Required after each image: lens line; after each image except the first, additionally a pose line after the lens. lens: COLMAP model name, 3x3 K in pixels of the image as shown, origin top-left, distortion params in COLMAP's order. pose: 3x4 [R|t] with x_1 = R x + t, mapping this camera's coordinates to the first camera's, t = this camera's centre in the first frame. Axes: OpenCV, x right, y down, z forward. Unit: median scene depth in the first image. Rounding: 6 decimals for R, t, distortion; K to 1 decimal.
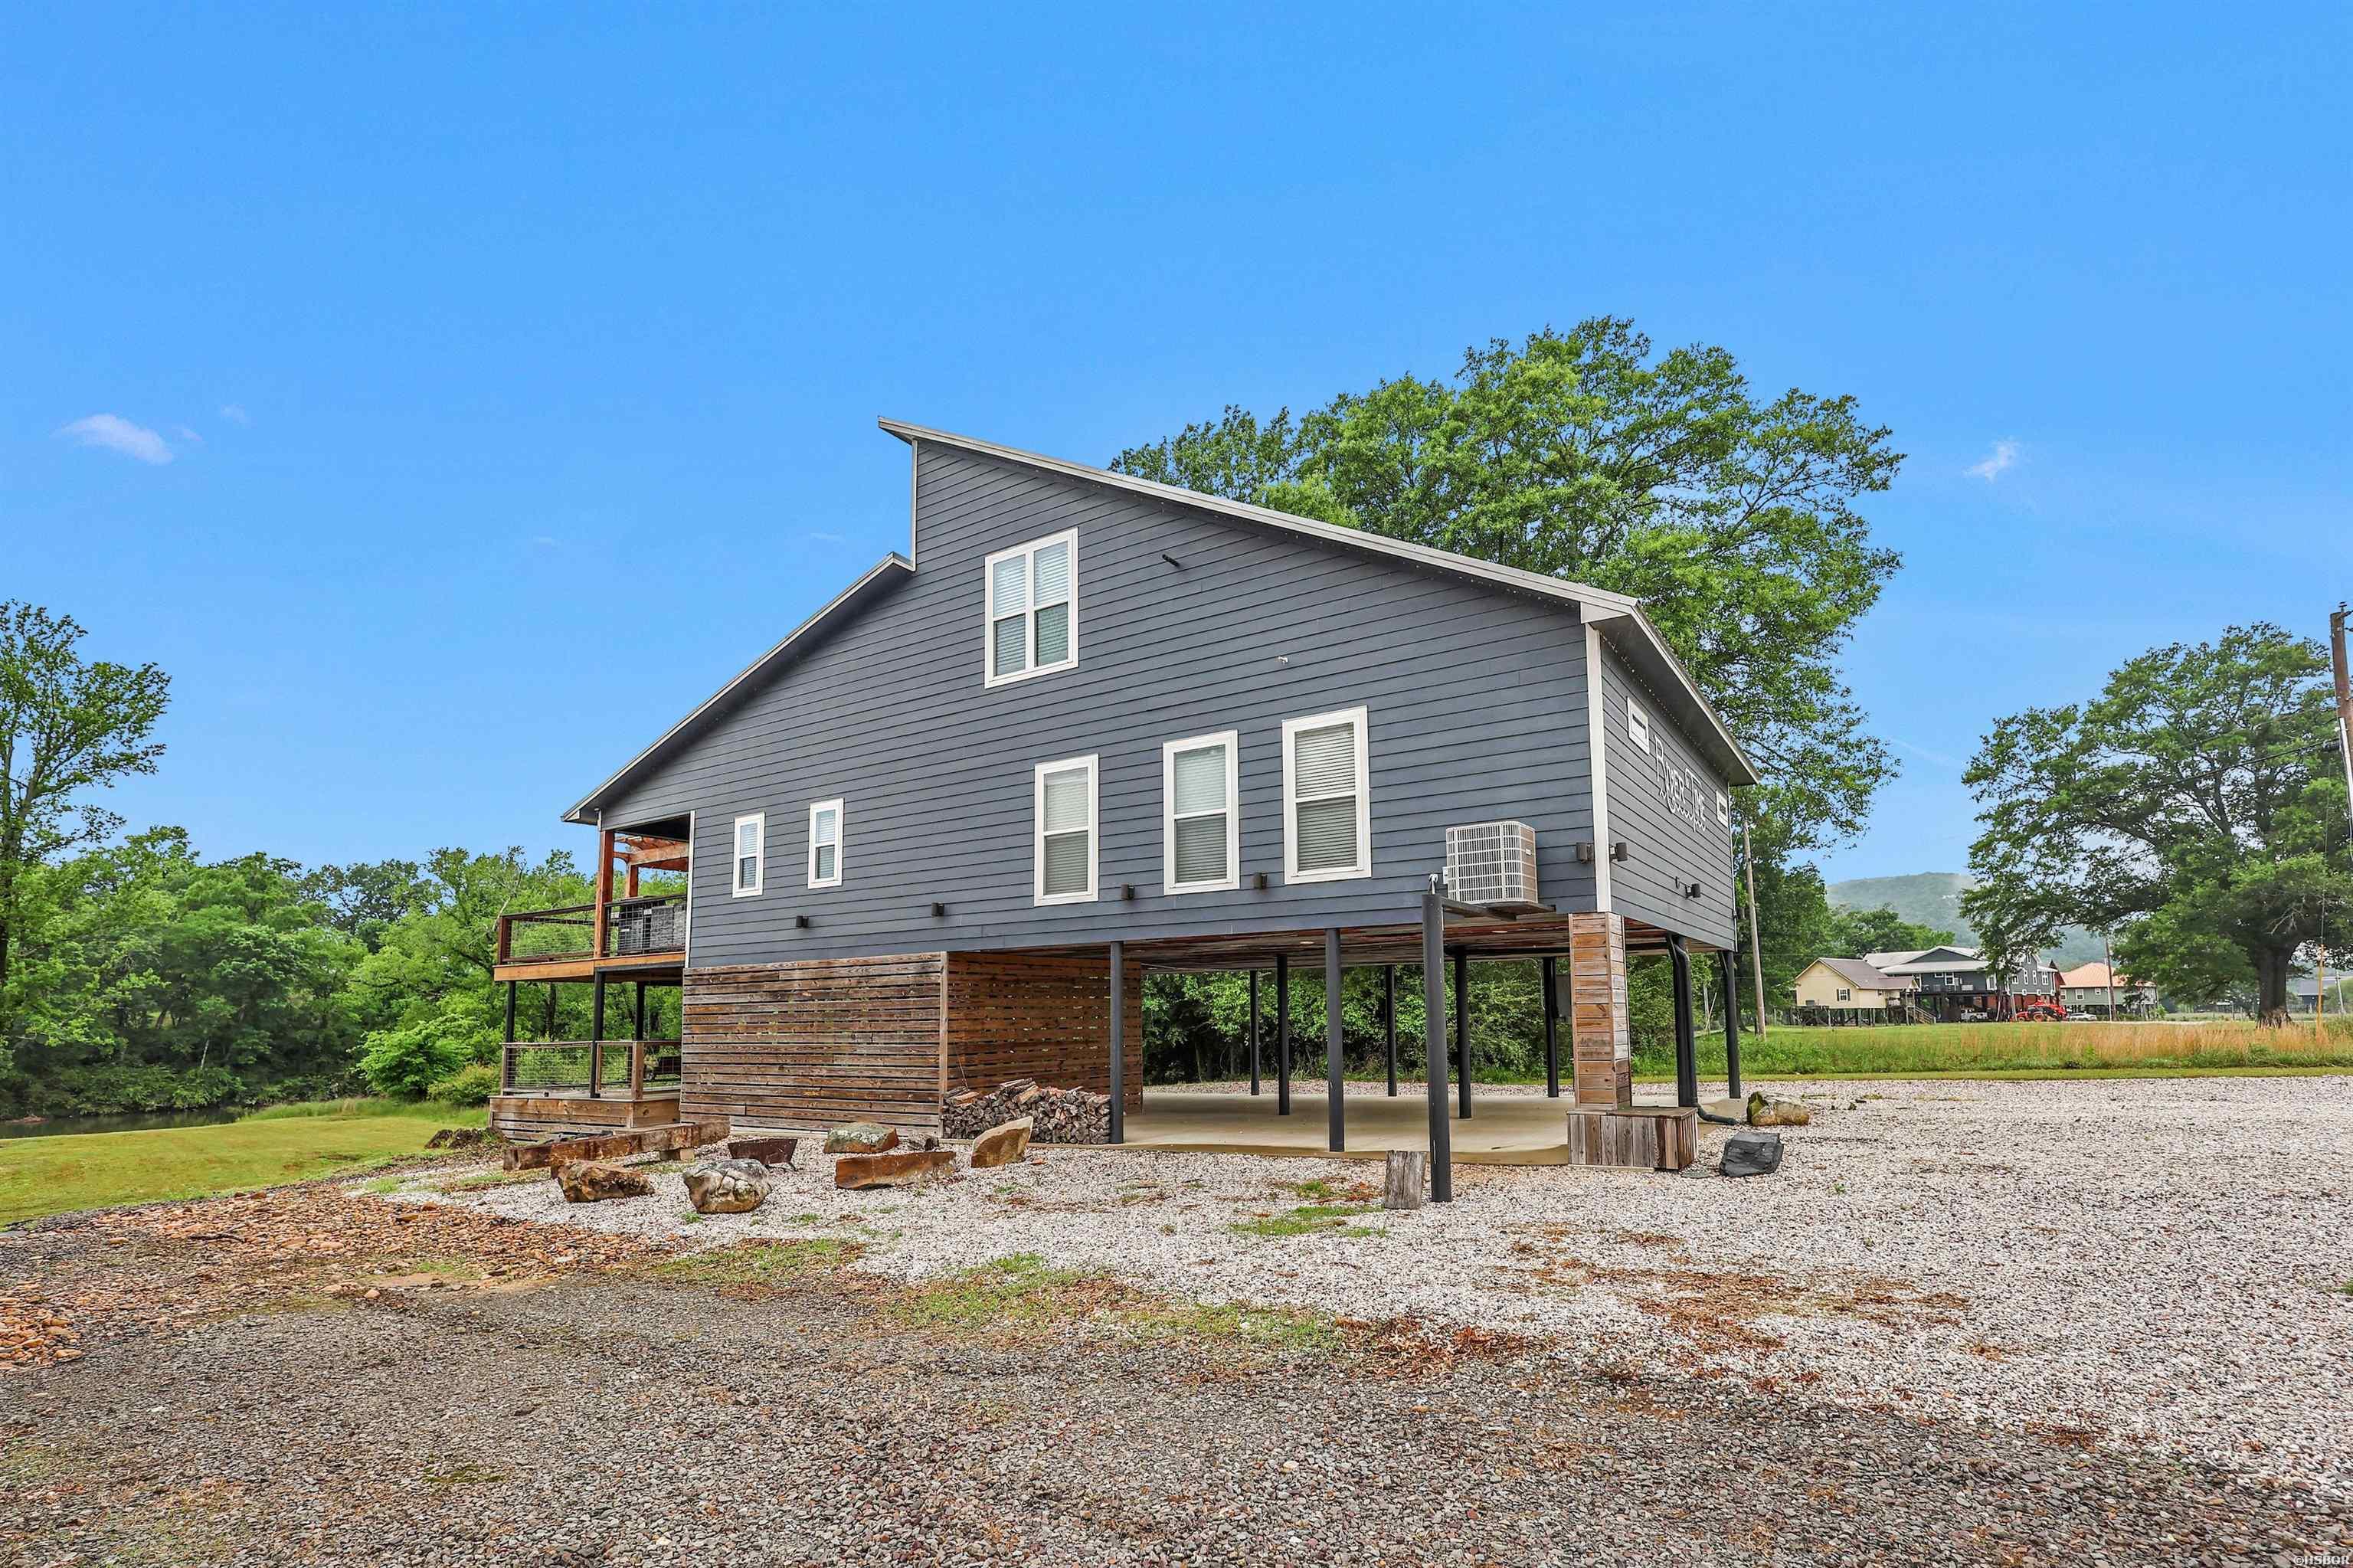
lens RADIAL K [[1108.1, 0, 1155.4], [0, 1108.1, 909.7], [0, 0, 1]] dist [-0.014327, 0.001743]
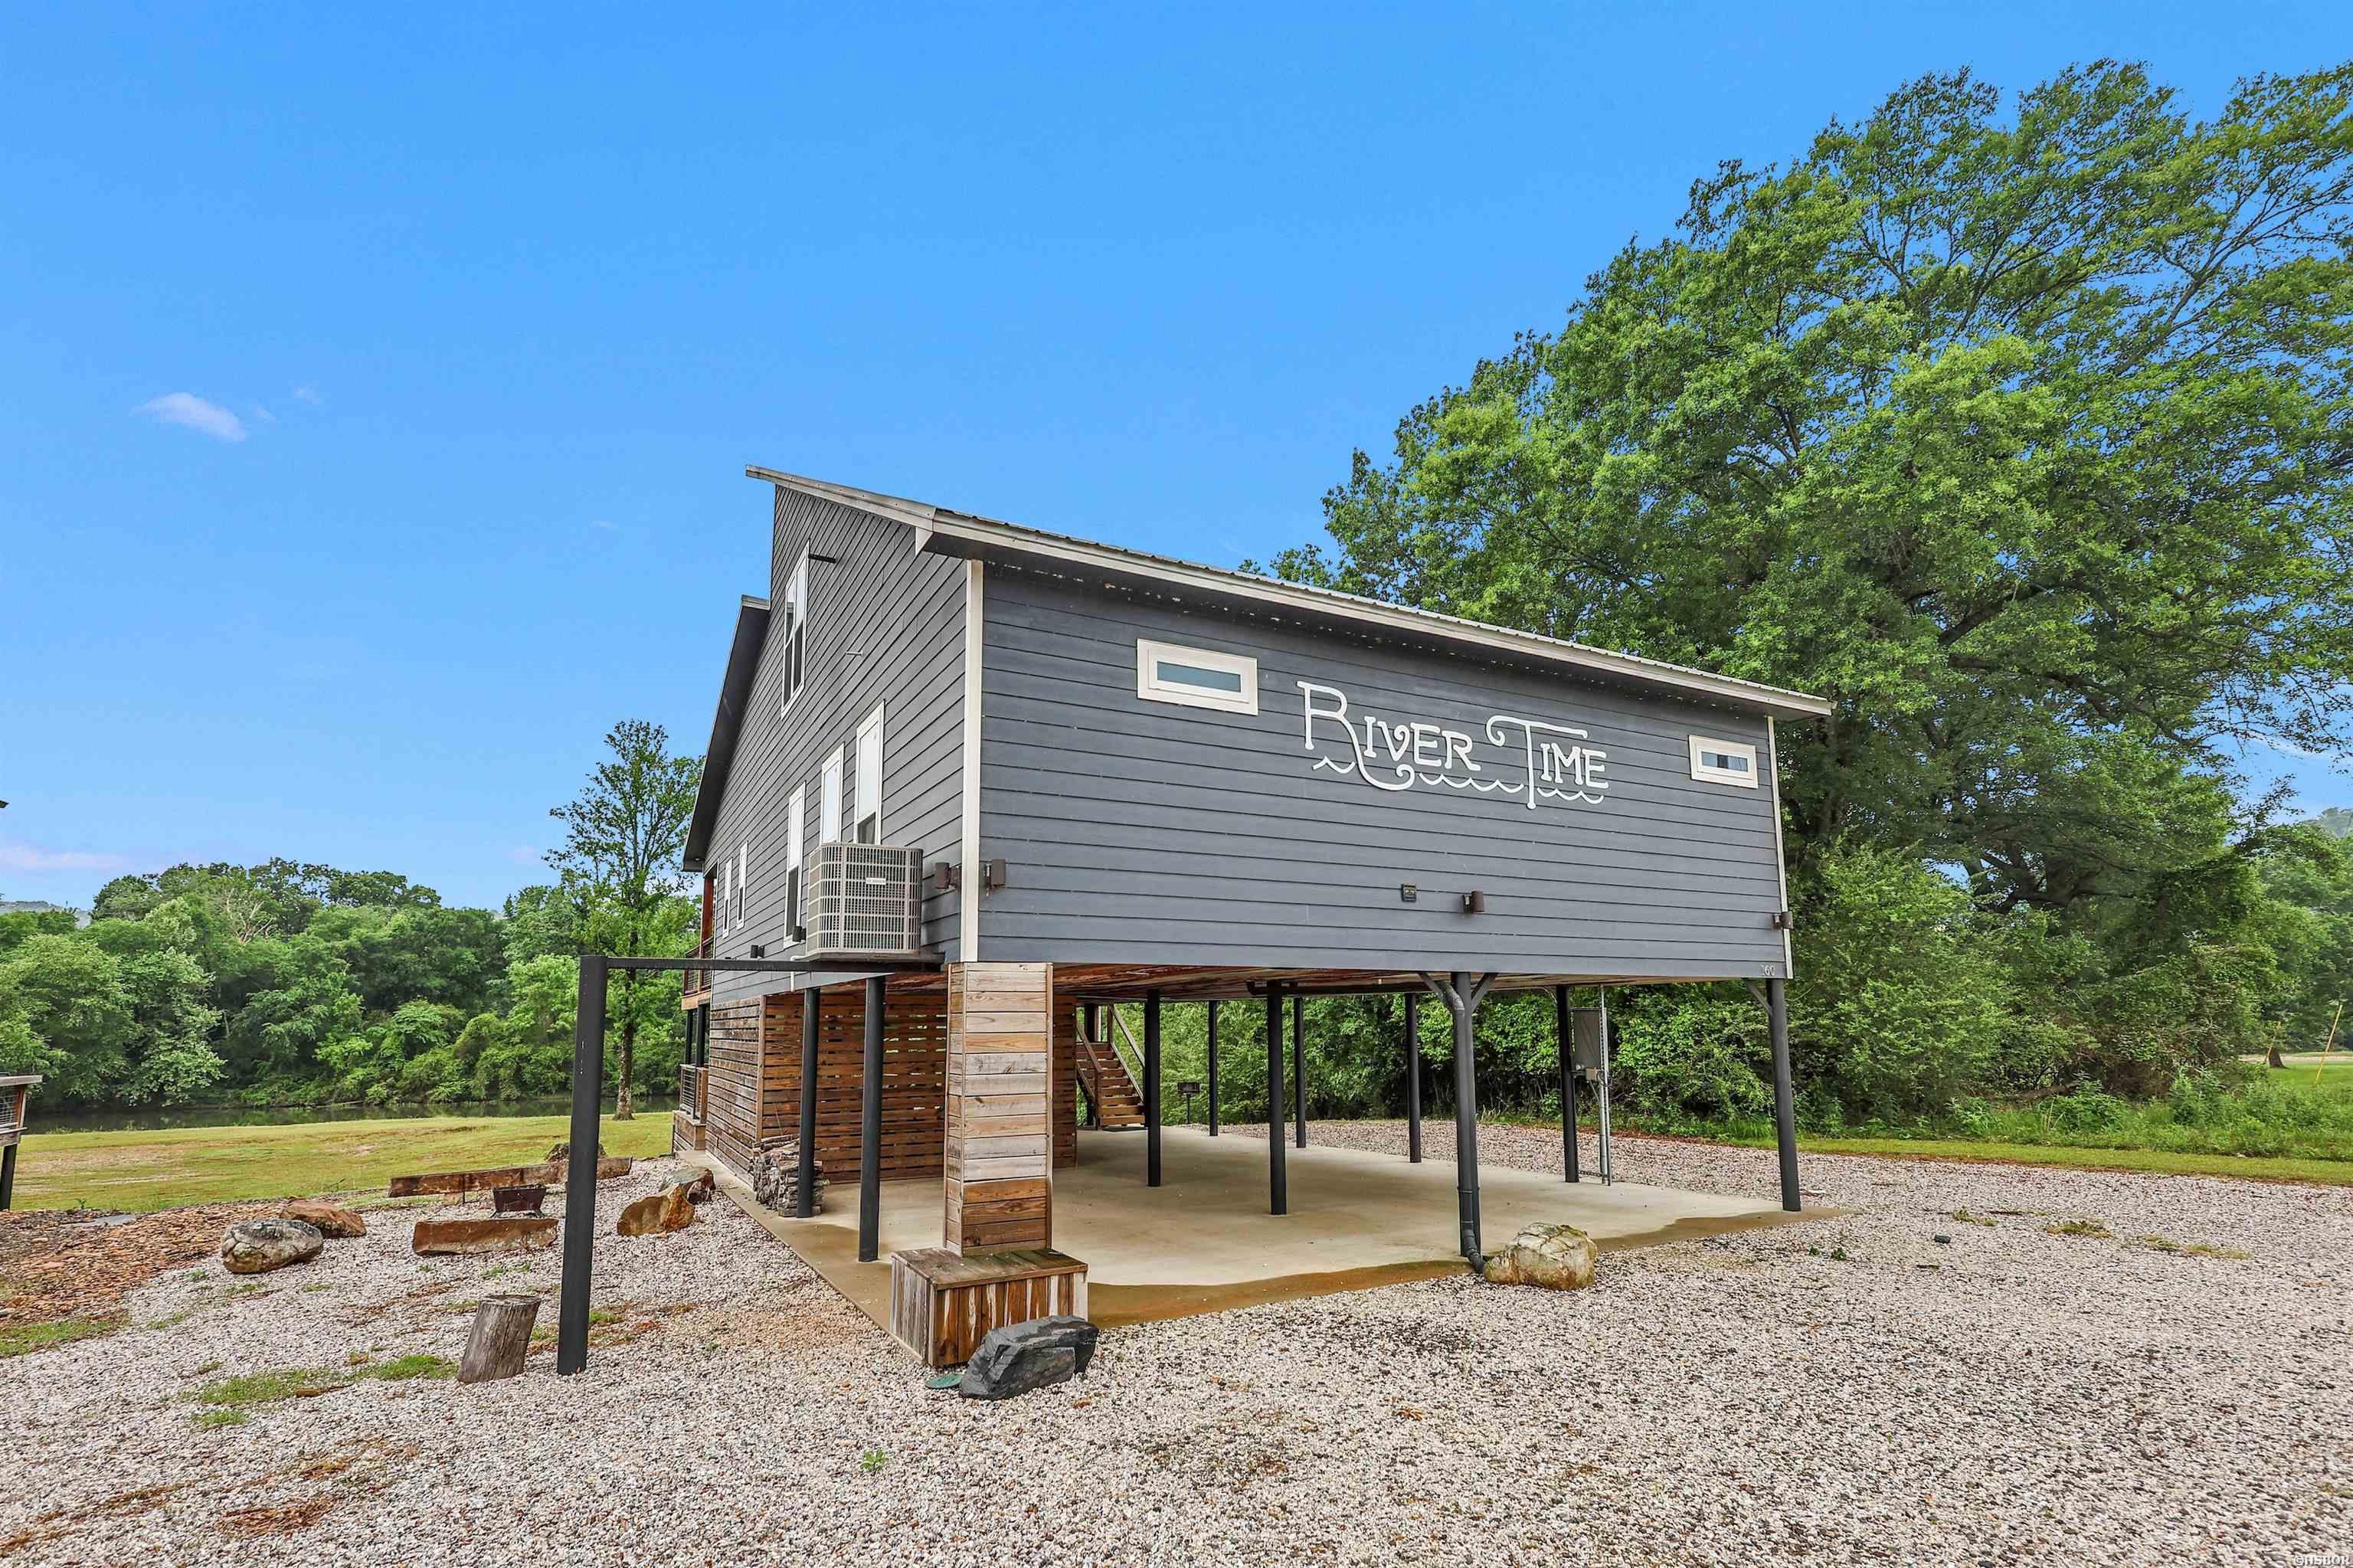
lens RADIAL K [[1108.1, 0, 1152.6], [0, 1108.1, 879.3], [0, 0, 1]] dist [-0.014327, 0.001743]
pose [[0.891830, -0.052947, -0.449262, 0.551129], [0.041772, 0.998522, -0.034757, -0.015222], [0.450438, 0.012231, 0.892724, 0.291828]]
